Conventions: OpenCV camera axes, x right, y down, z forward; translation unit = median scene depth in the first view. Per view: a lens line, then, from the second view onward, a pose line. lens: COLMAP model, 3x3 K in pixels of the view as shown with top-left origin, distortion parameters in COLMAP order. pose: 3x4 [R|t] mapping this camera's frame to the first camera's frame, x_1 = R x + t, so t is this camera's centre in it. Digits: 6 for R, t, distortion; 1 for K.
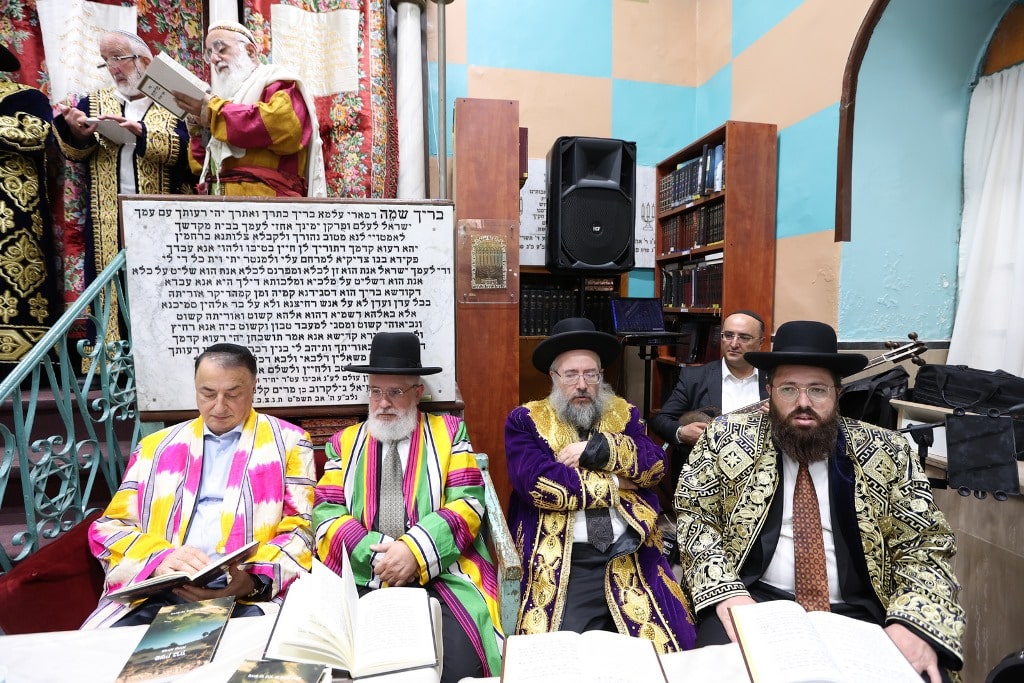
lens RADIAL K [[468.5, 0, 503.1], [0, 468.5, 340.0], [0, 0, 1]] dist [-0.056316, 0.023882]
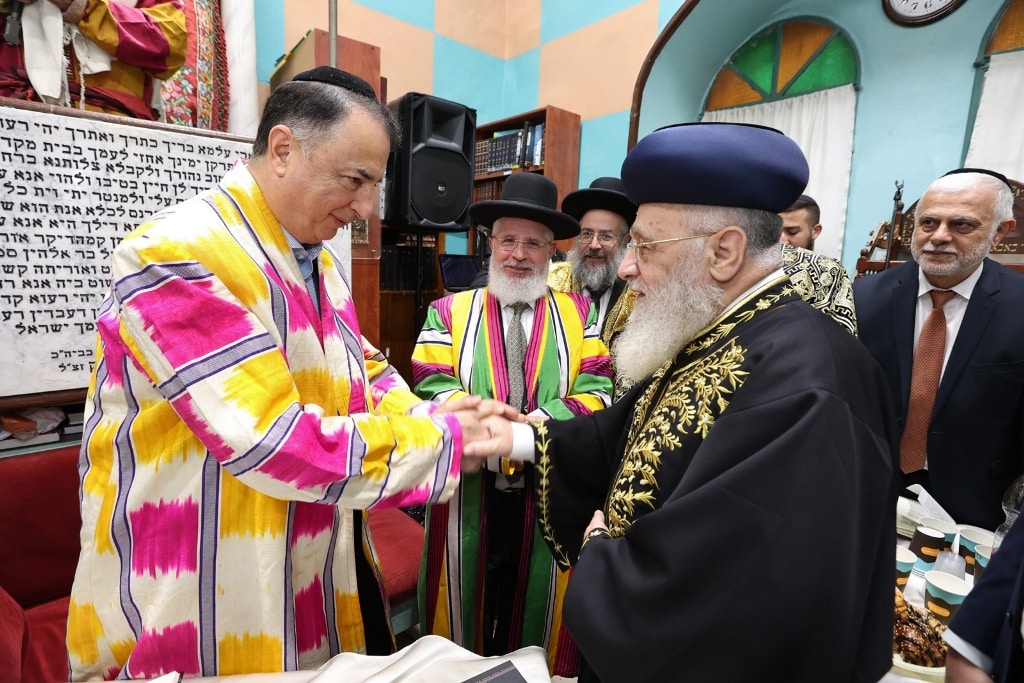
lens RADIAL K [[490.2, 0, 497.8], [0, 490.2, 338.7], [0, 0, 1]] dist [-0.050210, 0.017838]
pose [[0.861330, -0.048231, 0.505752, -0.378323], [-0.001944, 0.995163, 0.098214, -0.015704], [-0.508043, -0.085578, 0.857070, -0.047464]]
